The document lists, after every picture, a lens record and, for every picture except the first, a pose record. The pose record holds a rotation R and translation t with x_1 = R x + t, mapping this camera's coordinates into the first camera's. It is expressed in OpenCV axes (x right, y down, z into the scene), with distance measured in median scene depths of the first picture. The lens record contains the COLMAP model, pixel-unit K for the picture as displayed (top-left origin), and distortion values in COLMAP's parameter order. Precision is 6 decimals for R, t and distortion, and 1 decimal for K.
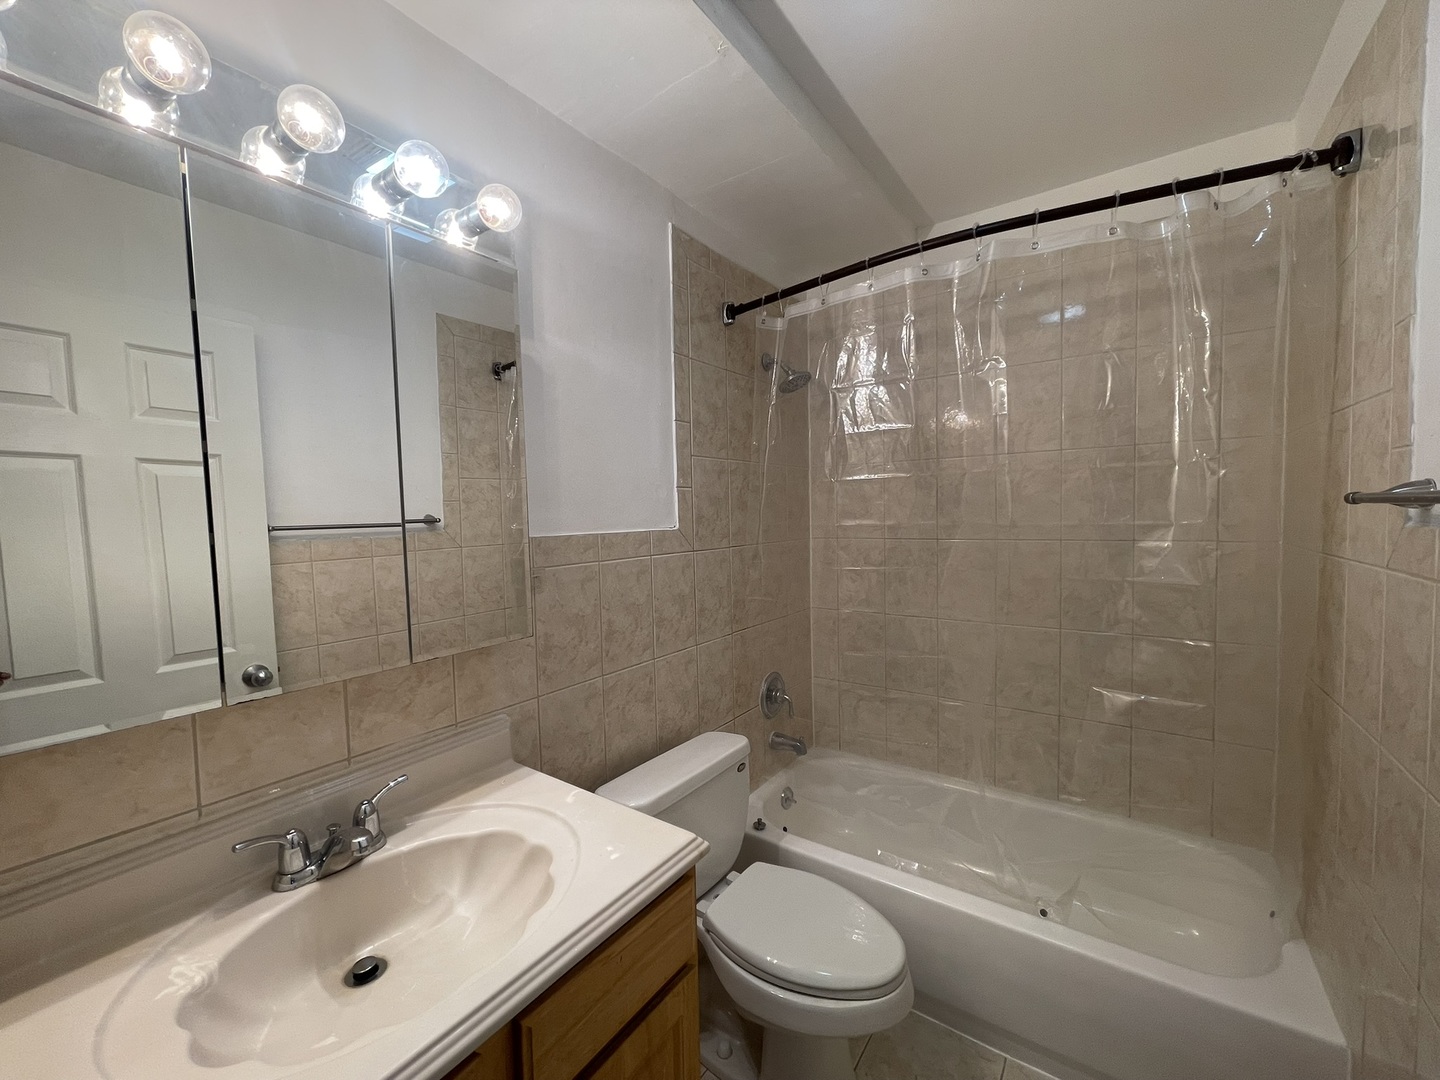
lens RADIAL K [[581.3, 0, 717.2], [0, 581.3, 540.9], [0, 0, 1]] dist [-0.001298, -0.000130]
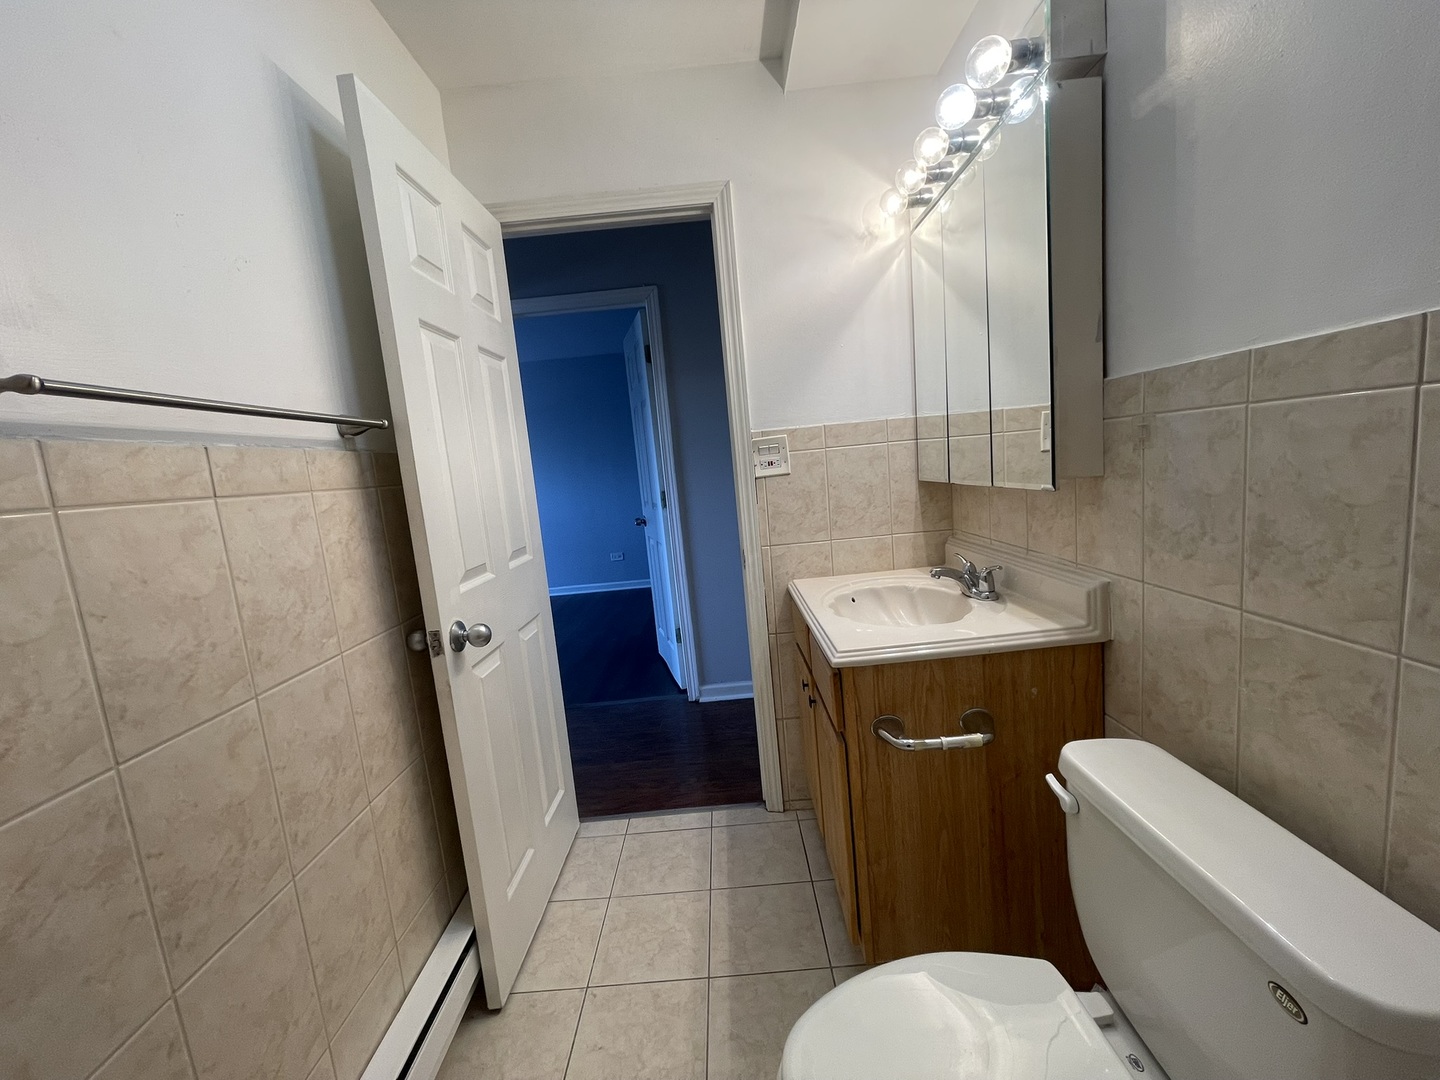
lens RADIAL K [[581.3, 0, 717.2], [0, 581.3, 540.9], [0, 0, 1]] dist [-0.001298, -0.000130]
pose [[-0.806190, 0.201505, -0.556285, 0.547417], [0.112152, 0.975217, 0.190720, 0.001700], [0.580930, 0.091368, -0.808809, 1.228815]]
